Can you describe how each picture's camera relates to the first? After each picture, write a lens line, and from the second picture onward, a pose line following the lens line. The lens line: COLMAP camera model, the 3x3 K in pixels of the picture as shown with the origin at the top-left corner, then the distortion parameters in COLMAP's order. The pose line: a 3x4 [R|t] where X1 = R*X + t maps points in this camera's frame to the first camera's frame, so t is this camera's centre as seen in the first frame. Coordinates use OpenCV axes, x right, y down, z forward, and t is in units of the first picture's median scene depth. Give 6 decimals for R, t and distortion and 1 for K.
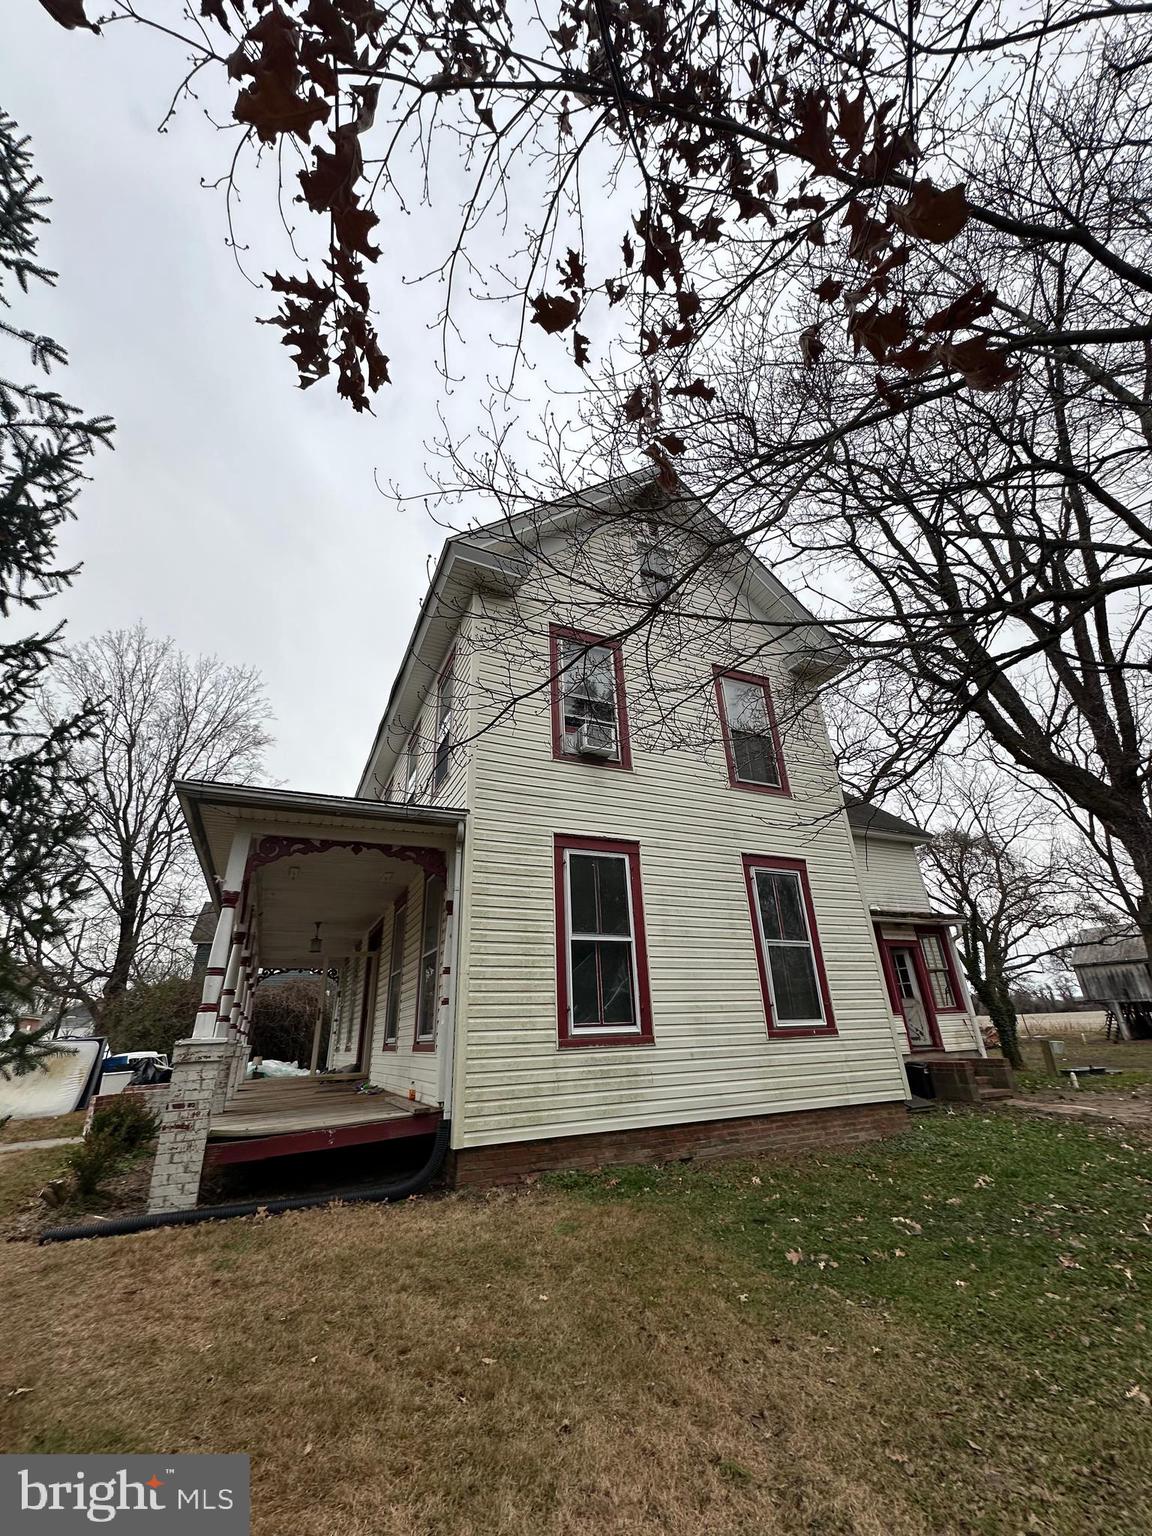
lens RADIAL K [[611.2, 0, 578.3], [0, 611.2, 769.8], [0, 0, 1]] dist [-0.001545, -0.000264]
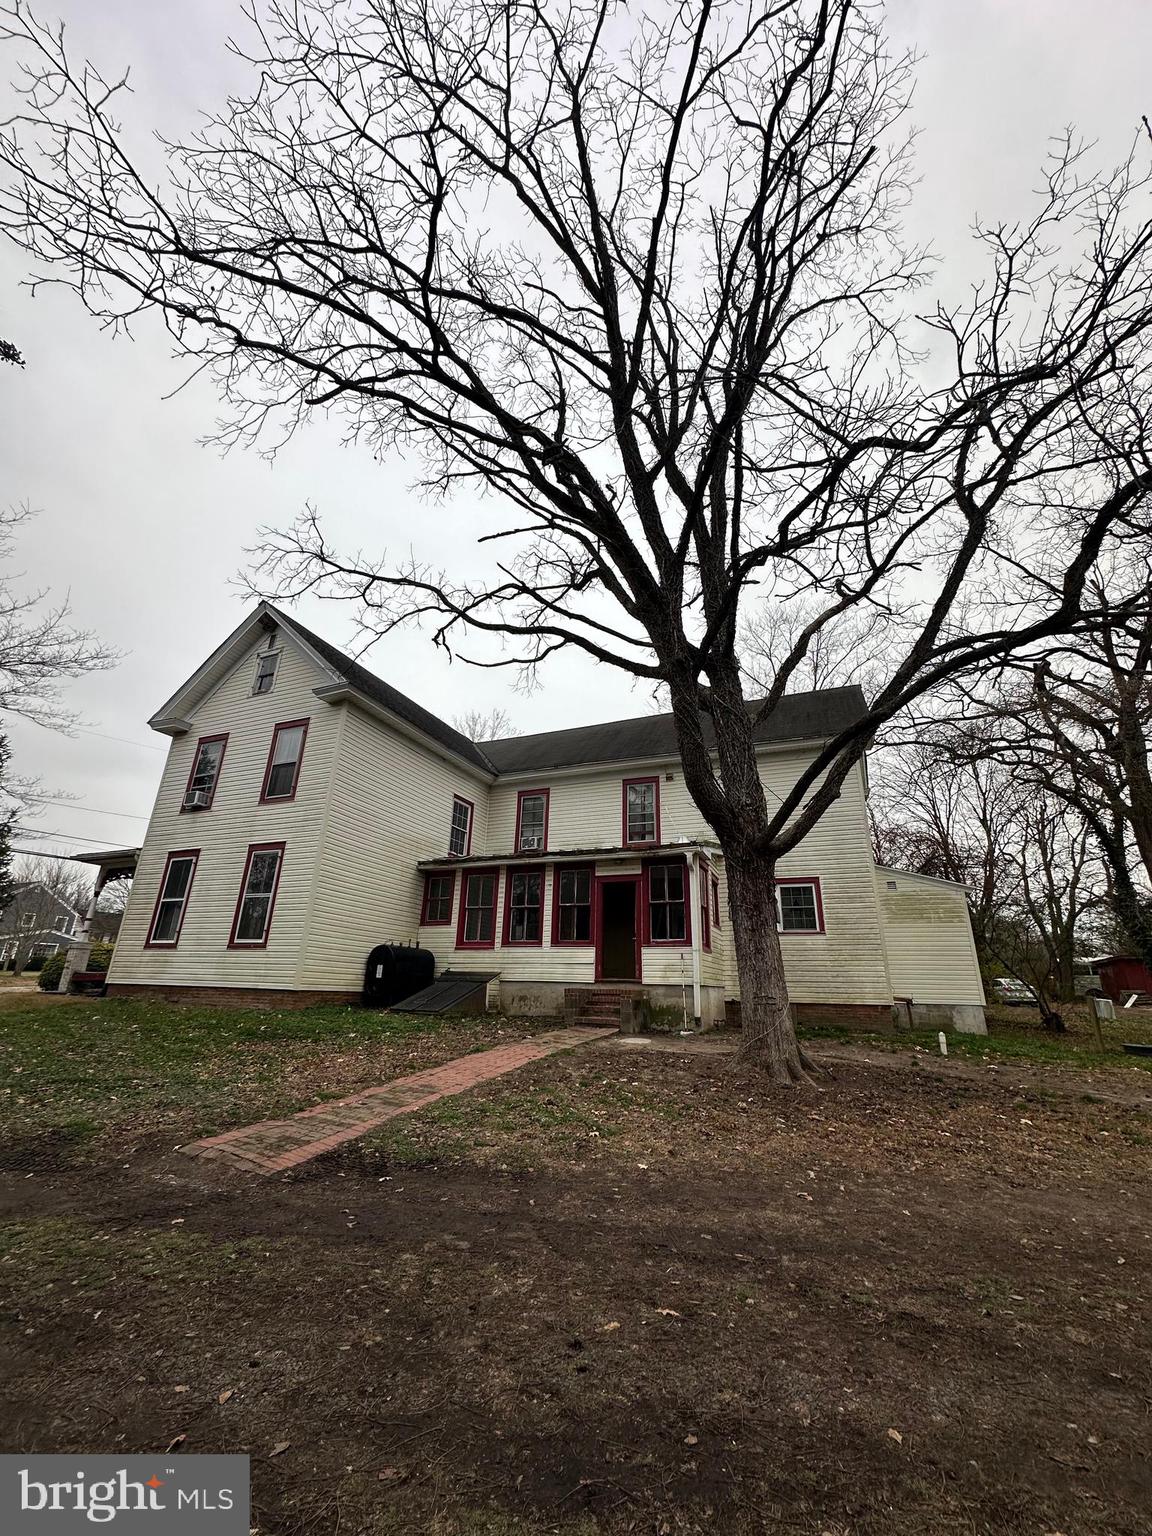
lens RADIAL K [[611.2, 0, 574.7], [0, 611.2, 765.3], [0, 0, 1]] dist [-0.001545, -0.000264]
pose [[0.666370, -0.206094, -0.716573, 2.354322], [0.252824, 0.966561, -0.042882, 0.248300], [0.701450, -0.152591, 0.696193, 0.534844]]
